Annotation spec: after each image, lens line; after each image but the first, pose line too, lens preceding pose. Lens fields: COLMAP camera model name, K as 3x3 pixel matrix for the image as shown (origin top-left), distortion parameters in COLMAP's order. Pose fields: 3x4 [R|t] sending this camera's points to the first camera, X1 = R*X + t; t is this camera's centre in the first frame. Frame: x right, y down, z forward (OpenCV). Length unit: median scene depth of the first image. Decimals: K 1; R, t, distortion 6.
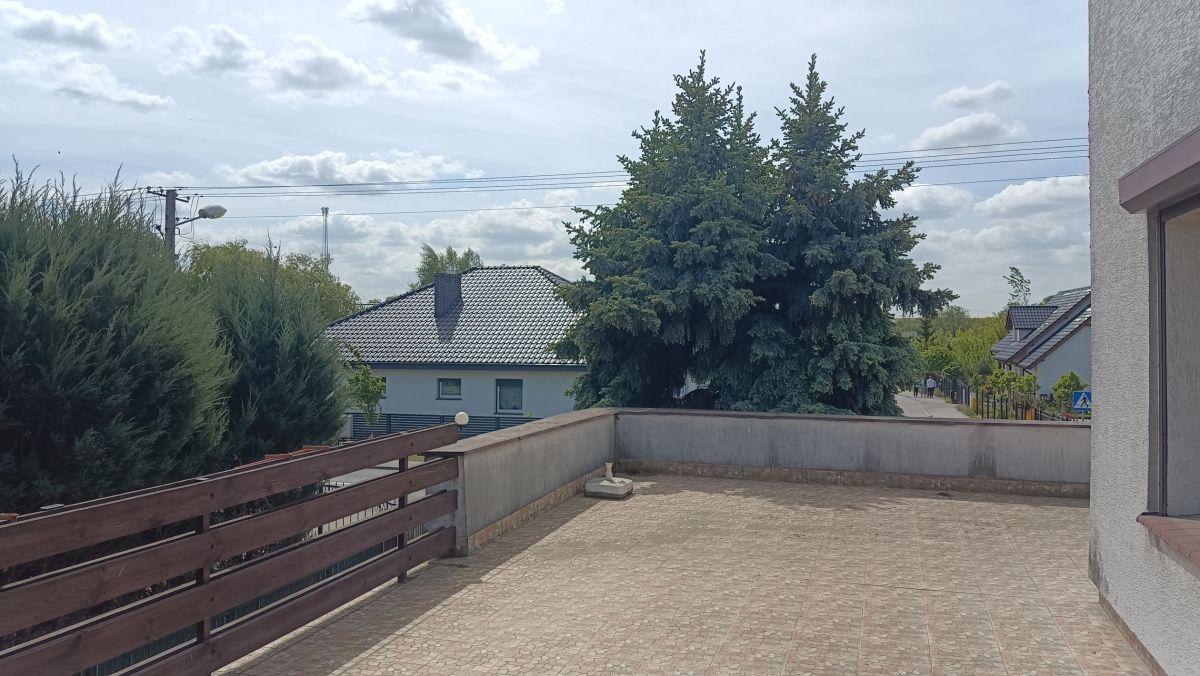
lens RADIAL K [[882.5, 0, 586.7], [0, 882.5, 335.1], [0, 0, 1]] dist [0.086155, -0.126411]
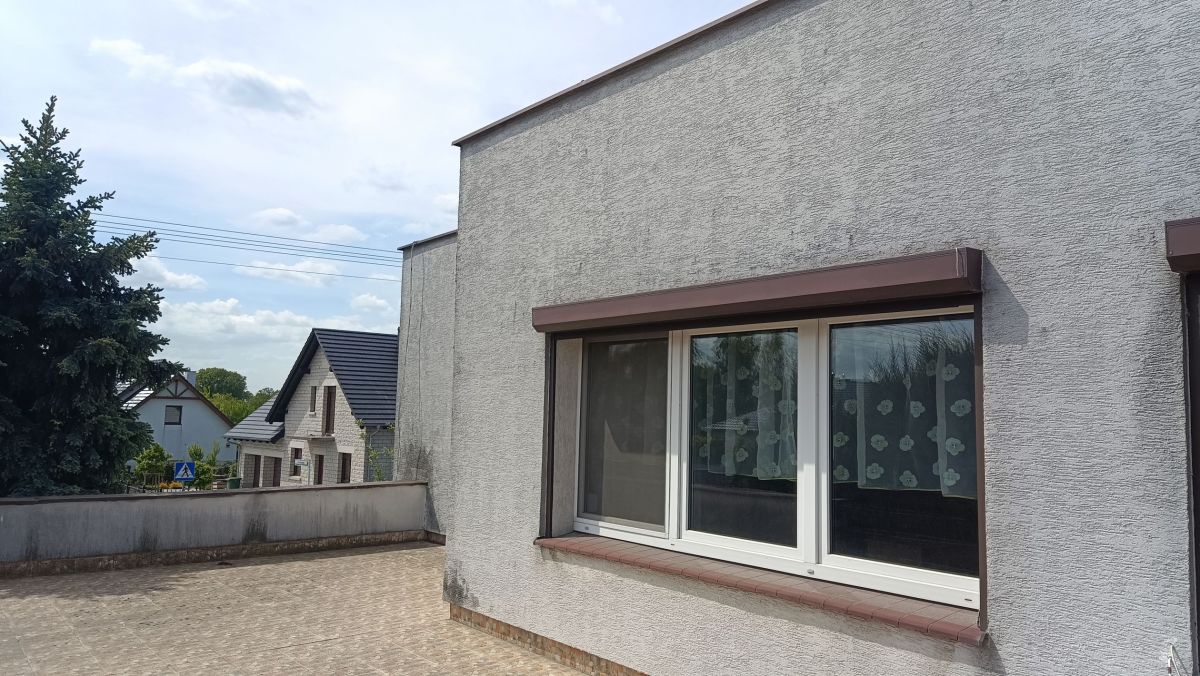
lens RADIAL K [[882.5, 0, 626.2], [0, 882.5, 350.7], [0, 0, 1]] dist [0.086155, -0.126411]
pose [[0.520292, 0.068228, 0.851258, -0.241060], [-0.015696, 0.997399, -0.070347, -0.002734], [-0.853844, 0.023240, 0.520010, 0.048784]]
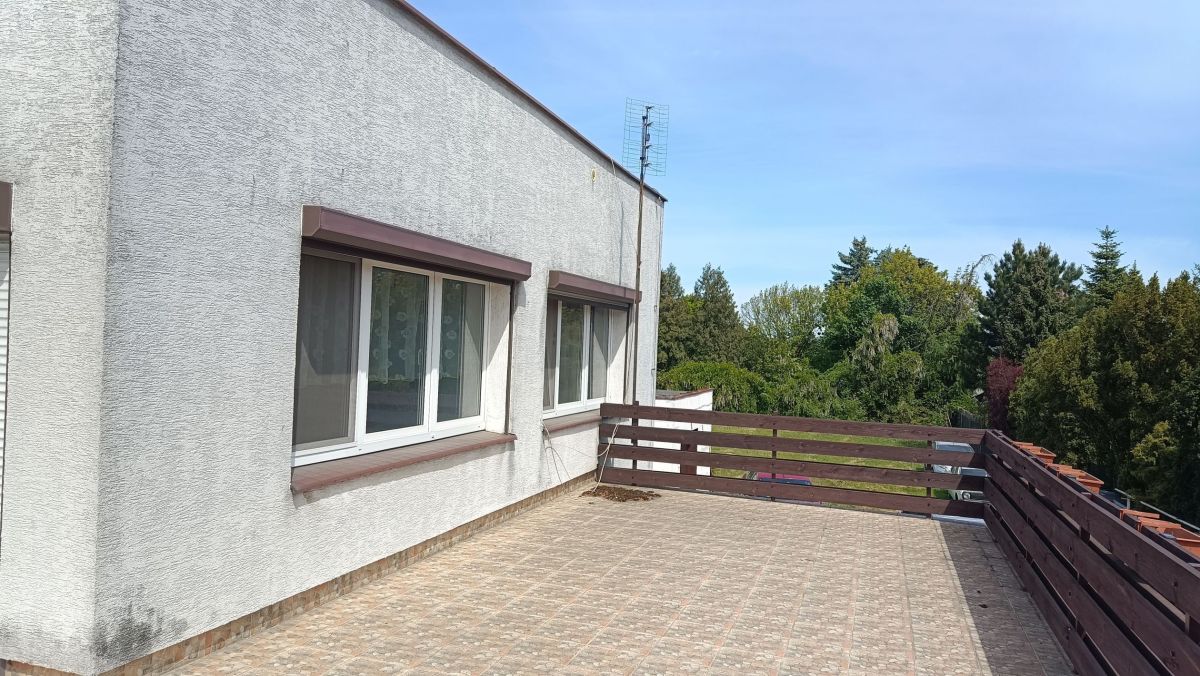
lens RADIAL K [[882.5, 0, 602.0], [0, 882.5, 347.7], [0, 0, 1]] dist [0.086155, -0.126411]
pose [[-0.998550, -0.049383, -0.021418, 0.106931], [-0.049623, 0.998709, 0.010826, -0.008661], [0.020856, 0.011873, -0.999712, 0.960278]]
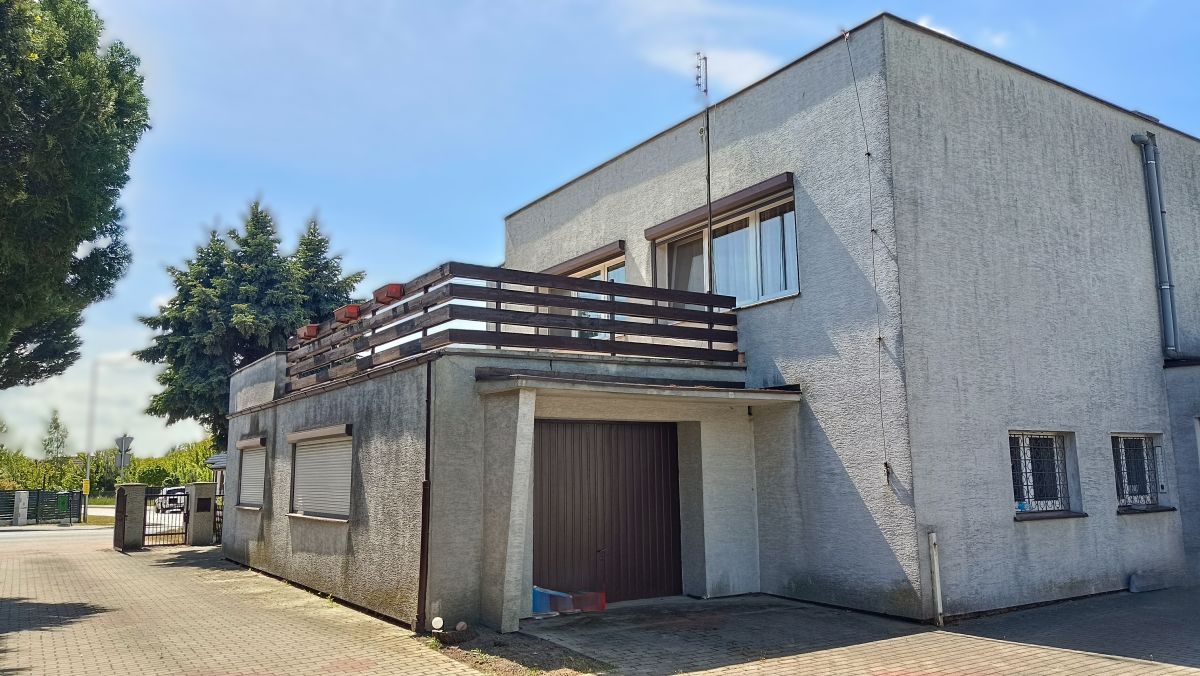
lens RADIAL K [[882.5, 0, 597.0], [0, 882.5, 336.5], [0, 0, 1]] dist [0.086155, -0.126411]
pose [[0.632121, 0.106271, 0.767548, -0.986855], [0.012006, 0.989089, -0.146832, 0.301728], [-0.774777, 0.102031, 0.623948, -0.757965]]
